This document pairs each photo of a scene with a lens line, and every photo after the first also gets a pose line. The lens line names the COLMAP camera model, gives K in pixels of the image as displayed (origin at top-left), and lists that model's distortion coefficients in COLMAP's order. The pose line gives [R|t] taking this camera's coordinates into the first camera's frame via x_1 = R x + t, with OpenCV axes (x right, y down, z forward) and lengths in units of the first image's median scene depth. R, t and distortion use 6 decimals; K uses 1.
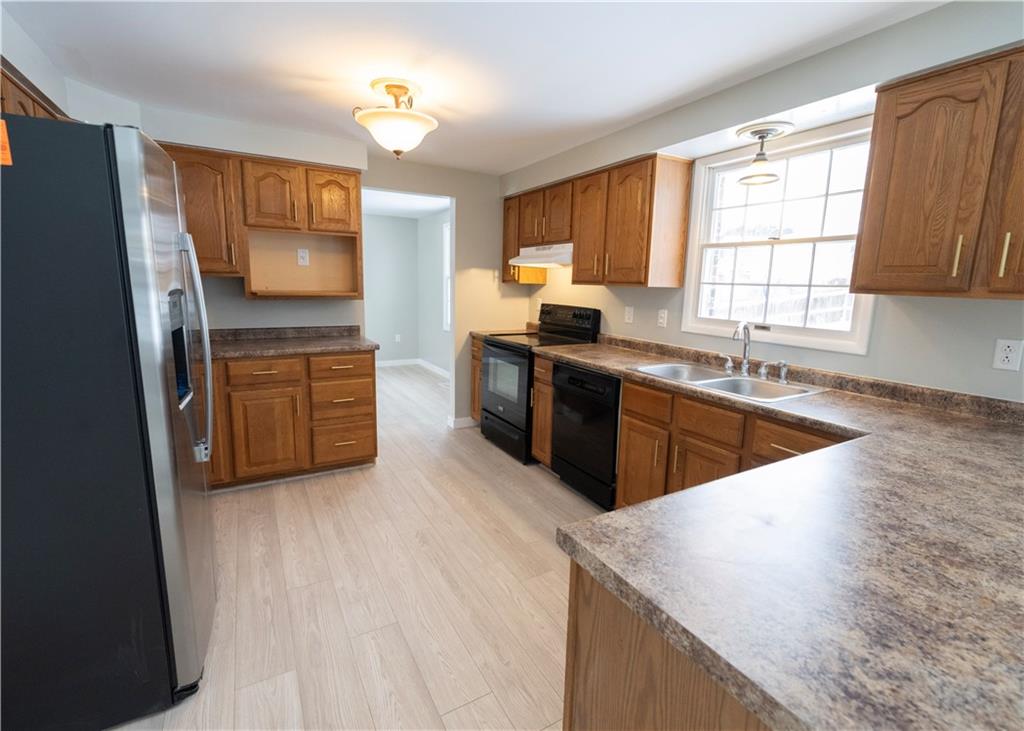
lens RADIAL K [[447.3, 0, 514.6], [0, 447.3, 357.2], [0, 0, 1]] dist [-0.000407, -0.001845]
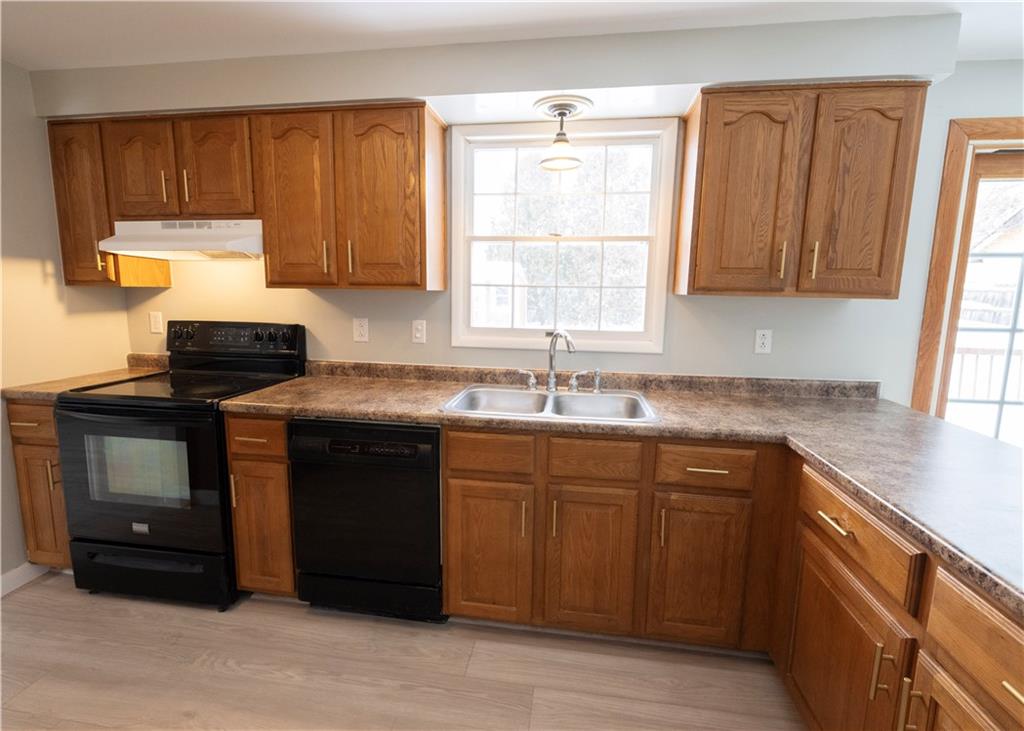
lens RADIAL K [[474.9, 0, 506.5], [0, 474.9, 359.5], [0, 0, 1]] dist [-0.002026, -0.001032]
pose [[0.633218, -0.127424, 0.763412, -0.231726], [0.130496, 0.989811, 0.056971, -0.080978], [-0.762893, 0.063547, 0.643394, 0.457141]]
